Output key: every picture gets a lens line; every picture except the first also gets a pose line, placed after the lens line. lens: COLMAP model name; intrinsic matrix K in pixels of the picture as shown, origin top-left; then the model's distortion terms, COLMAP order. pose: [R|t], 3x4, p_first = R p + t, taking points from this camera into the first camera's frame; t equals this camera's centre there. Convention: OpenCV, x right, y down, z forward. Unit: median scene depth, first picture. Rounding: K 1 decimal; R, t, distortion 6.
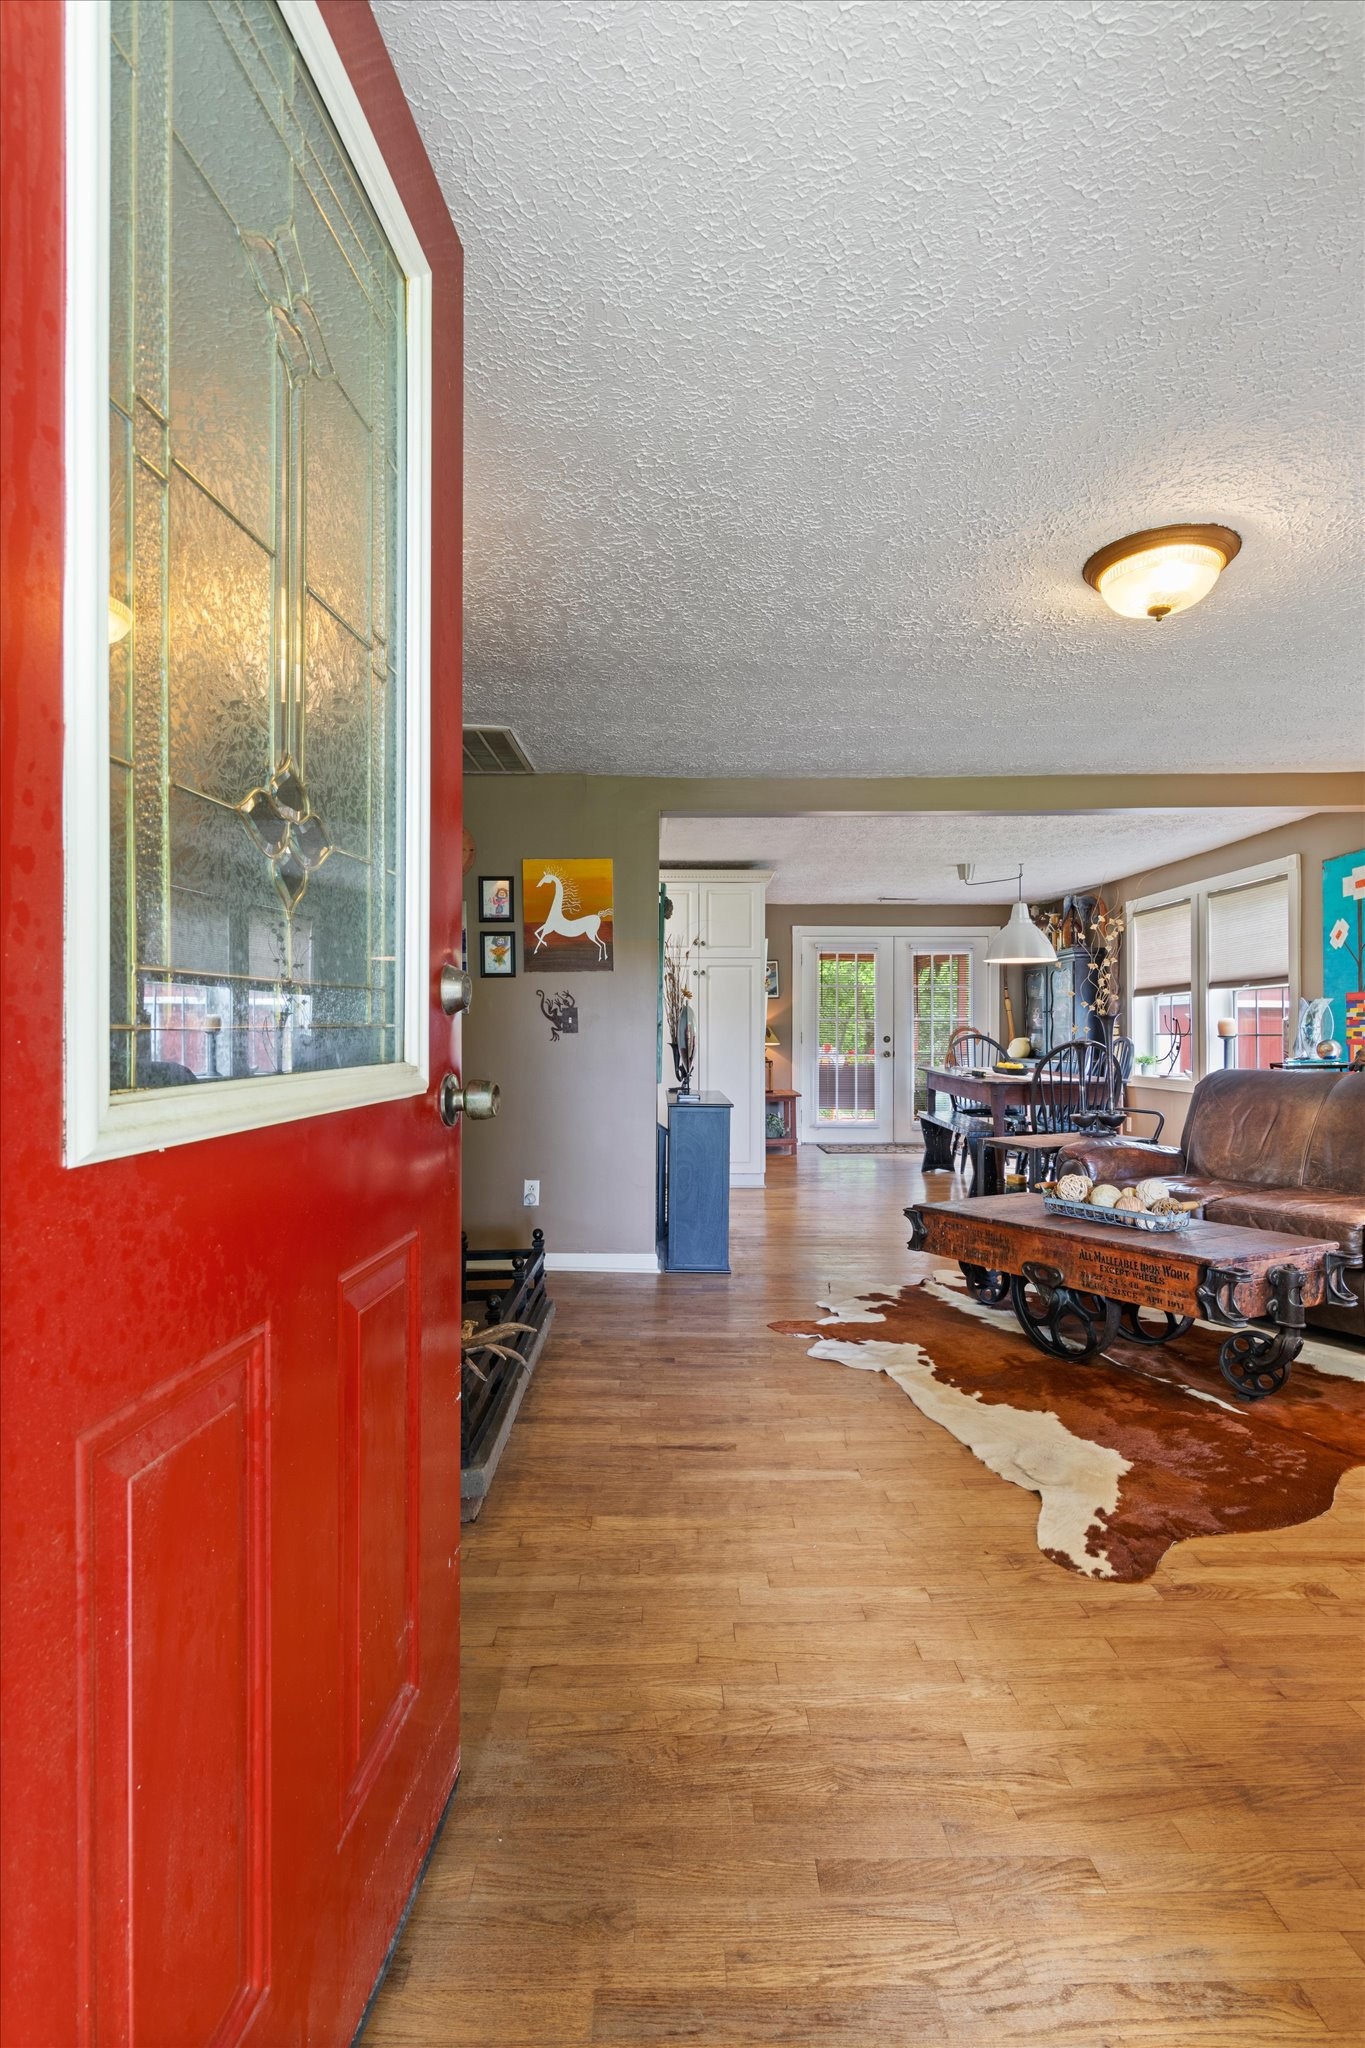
lens RADIAL K [[999.0, 0, 677.4], [0, 999.0, 1025.6], [0, 0, 1]] dist [-0.000780, 0.000554]
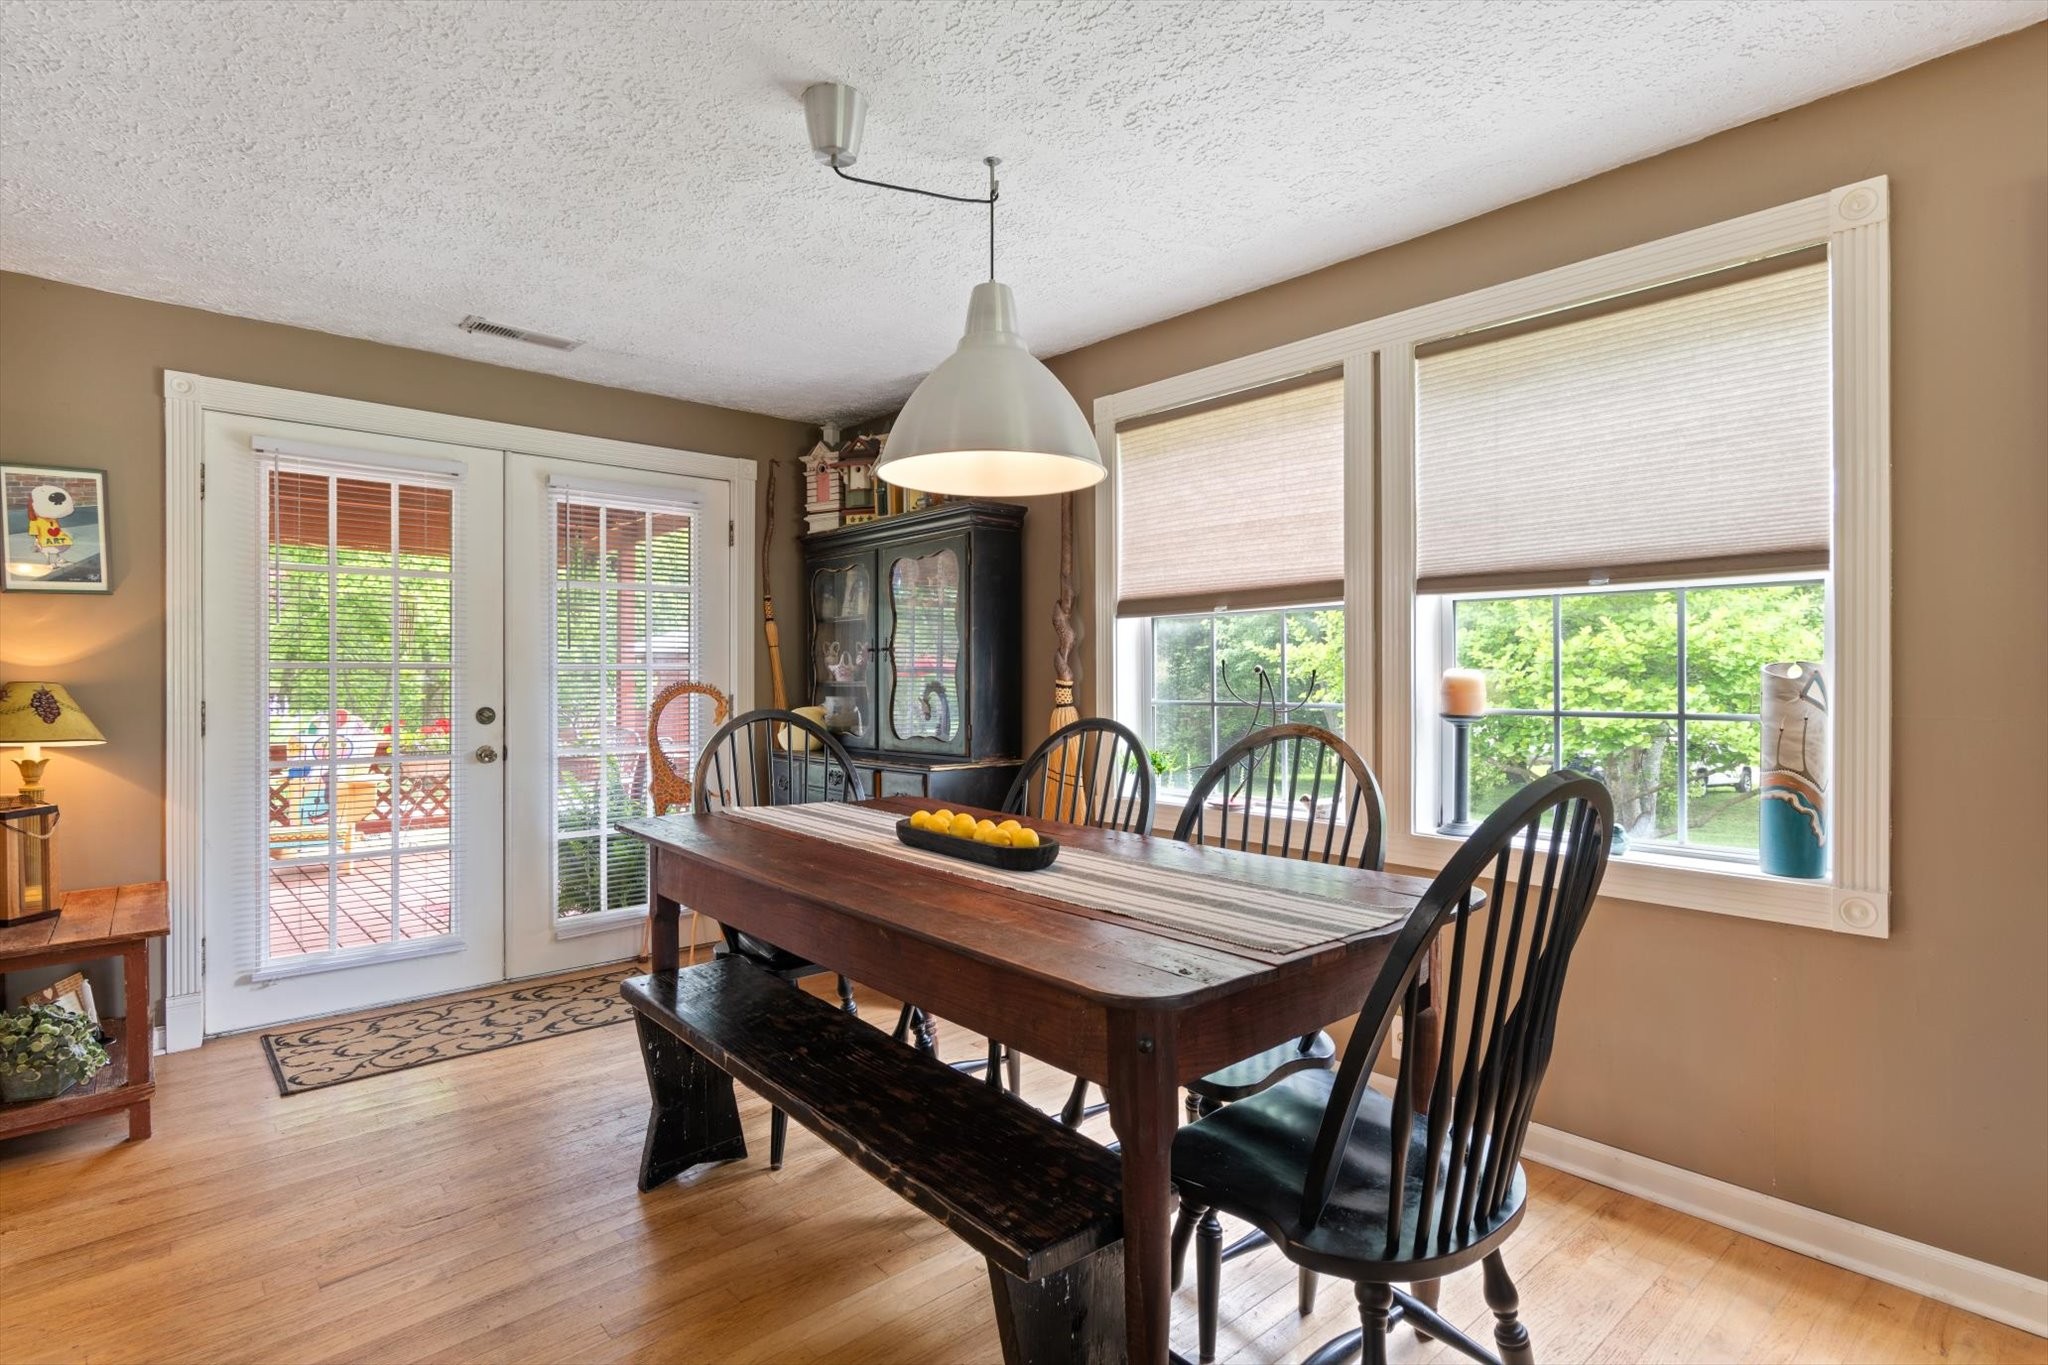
lens RADIAL K [[999.0, 0, 1023.5], [0, 999.0, 677.8], [0, 0, 1]] dist [-0.000780, 0.000554]
pose [[0.757120, -0.007312, 0.653235, 0.137537], [-0.000160, 0.999935, 0.011378, -0.007098], [-0.653276, -0.008719, 0.757069, 0.684692]]
